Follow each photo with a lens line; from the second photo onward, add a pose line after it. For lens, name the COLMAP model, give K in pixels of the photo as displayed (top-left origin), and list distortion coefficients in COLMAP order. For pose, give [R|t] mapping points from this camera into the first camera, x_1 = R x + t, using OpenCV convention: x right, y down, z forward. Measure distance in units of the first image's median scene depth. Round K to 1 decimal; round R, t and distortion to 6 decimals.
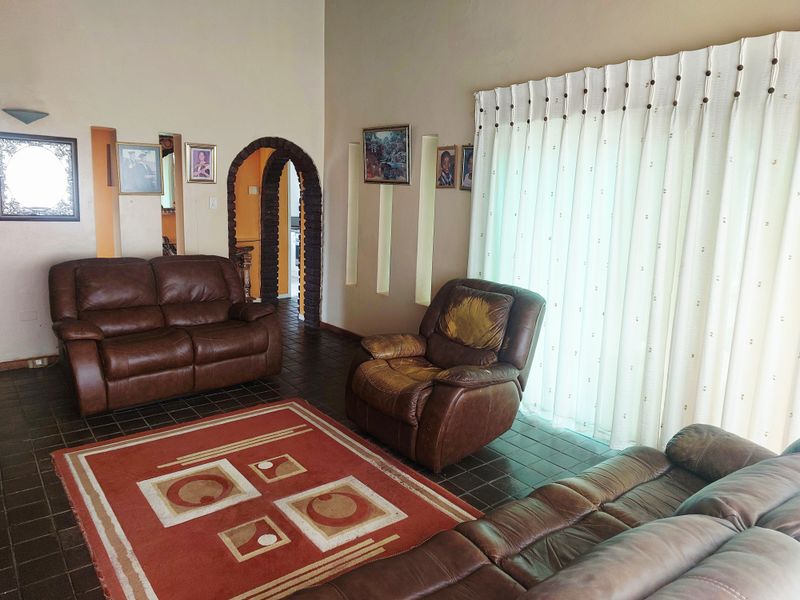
lens RADIAL K [[565.4, 0, 399.8], [0, 565.4, 294.6], [0, 0, 1]] dist [0.030534, -0.006197]
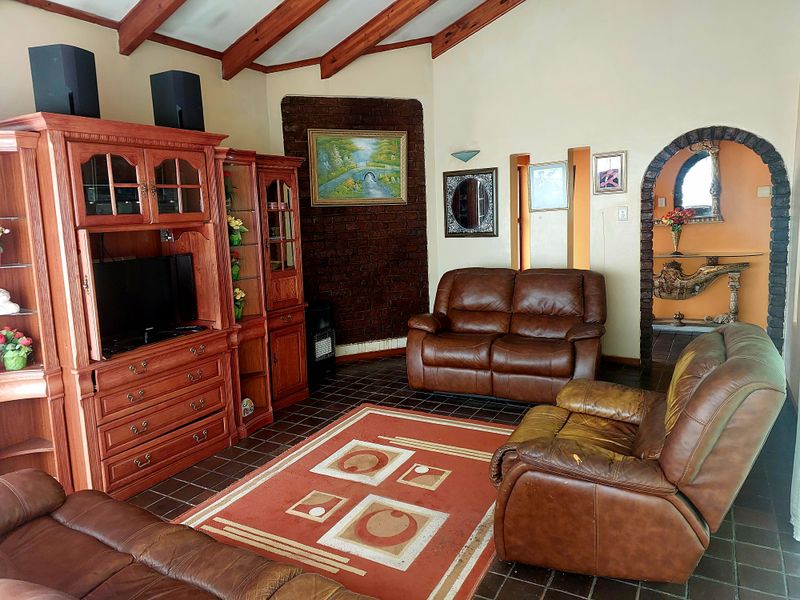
lens RADIAL K [[565.4, 0, 397.2], [0, 565.4, 300.4], [0, 0, 1]] dist [0.030534, -0.006197]
pose [[0.363237, 0.095704, -0.926768, 0.626075], [-0.102835, 0.992751, 0.062213, -0.063280], [0.926004, 0.072706, 0.370446, 0.501105]]
